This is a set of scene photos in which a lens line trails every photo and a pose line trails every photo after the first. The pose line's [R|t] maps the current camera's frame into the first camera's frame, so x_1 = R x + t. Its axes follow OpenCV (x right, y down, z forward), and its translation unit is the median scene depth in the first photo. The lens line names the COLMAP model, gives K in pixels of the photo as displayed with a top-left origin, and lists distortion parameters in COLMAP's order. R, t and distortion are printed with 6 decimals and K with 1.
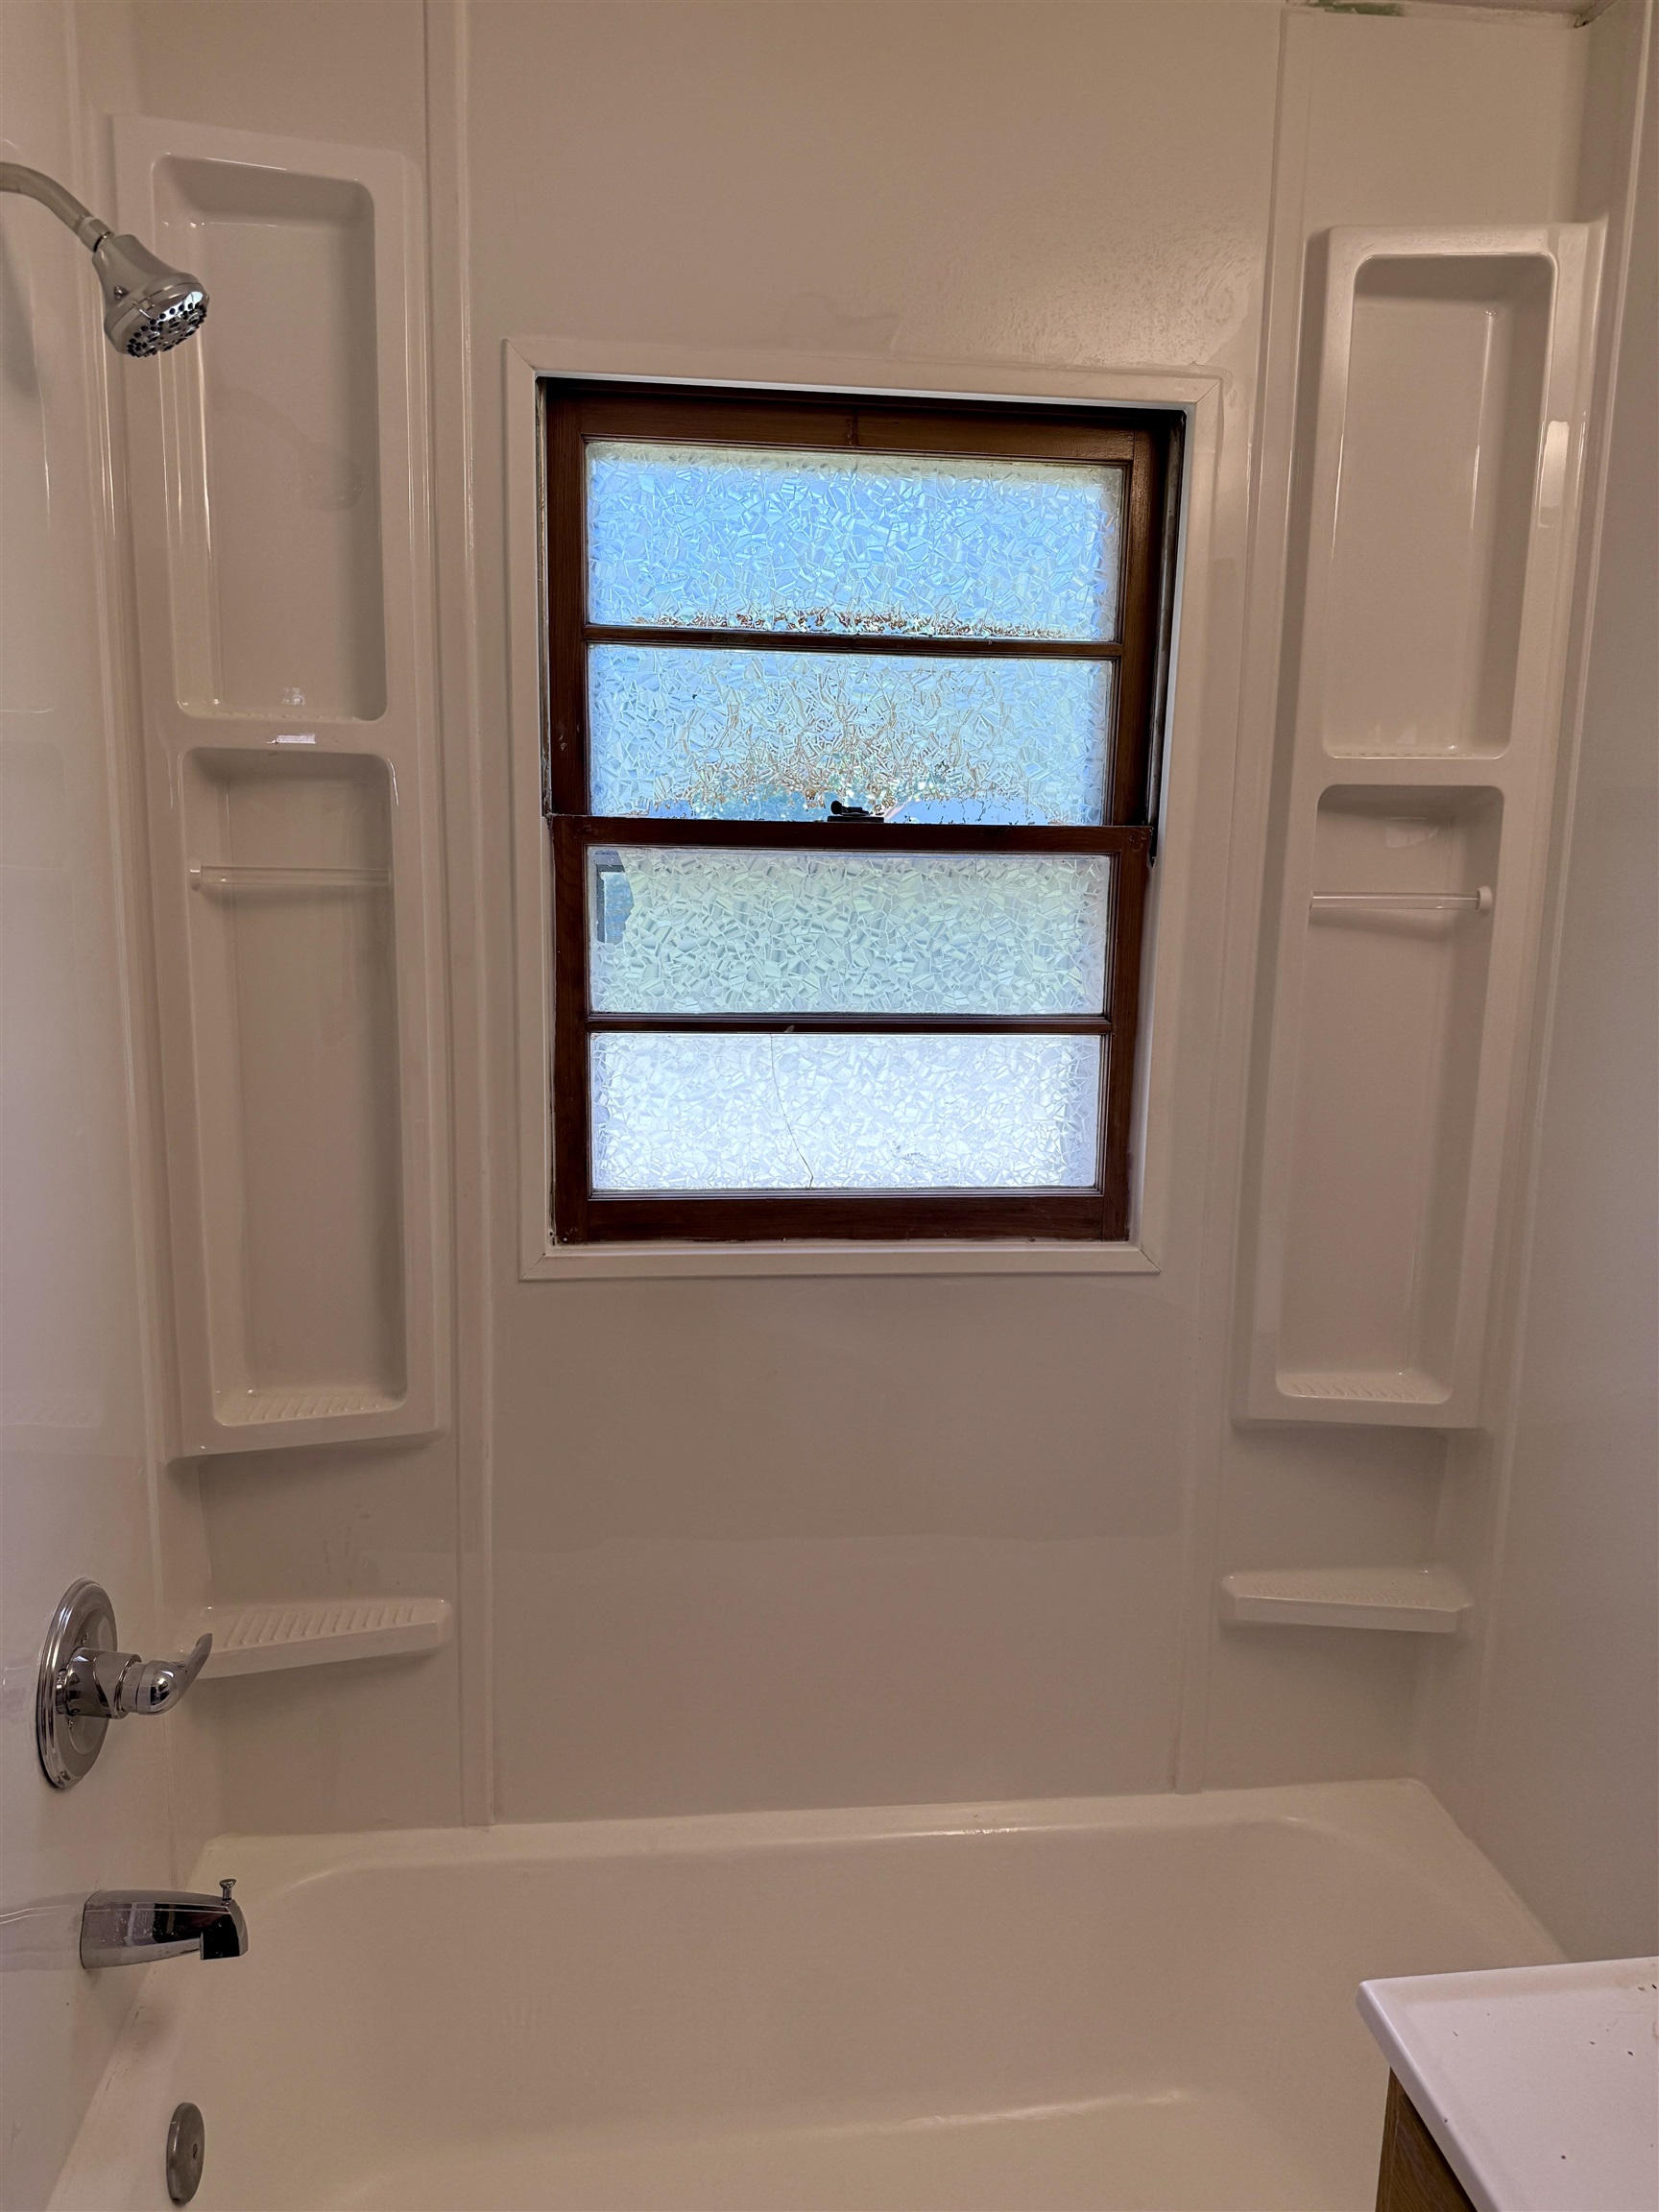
lens RADIAL K [[1570.2, 0, 833.5], [0, 1570.2, 1116.7], [0, 0, 1]] dist [0.051375, -0.035992]
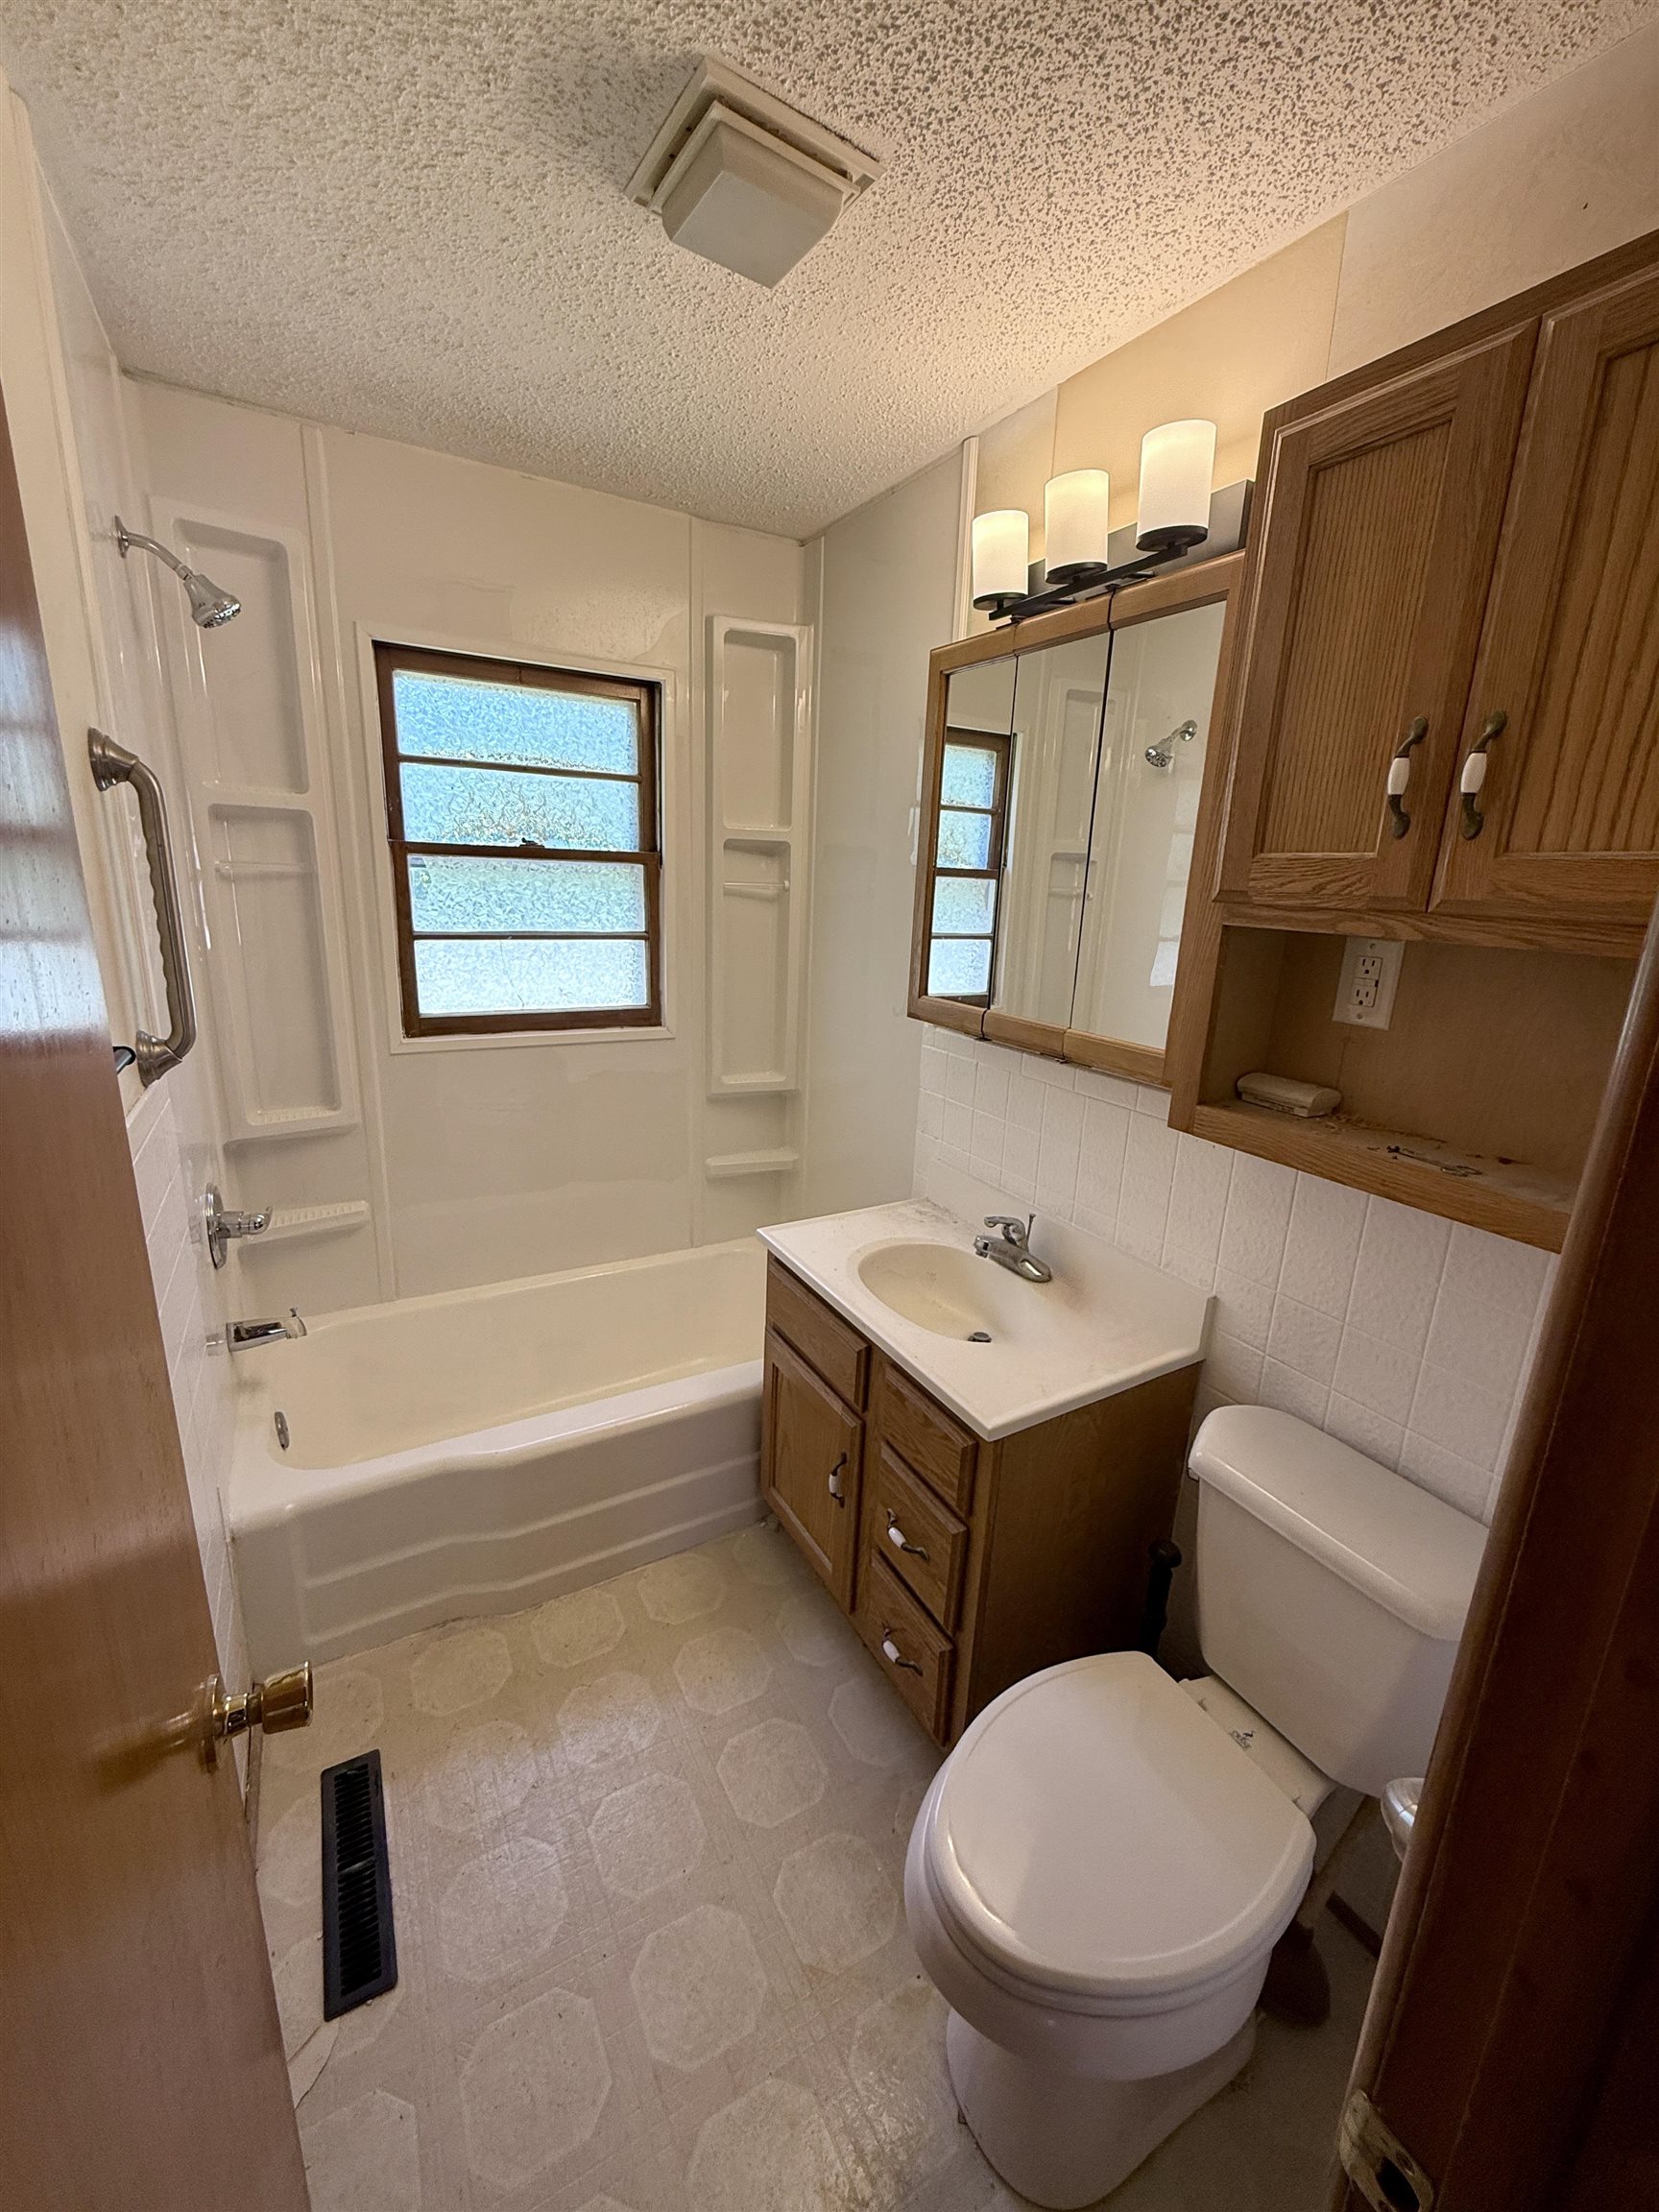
lens RADIAL K [[882.7, 0, 837.3], [0, 882.7, 1102.3], [0, 0, 1]] dist [-0.000321, -0.000568]
pose [[0.916358, -0.083311, 0.391595, -0.114632], [0.049214, 0.994131, 0.096336, 0.082536], [-0.397323, -0.069006, 0.915081, -0.394492]]
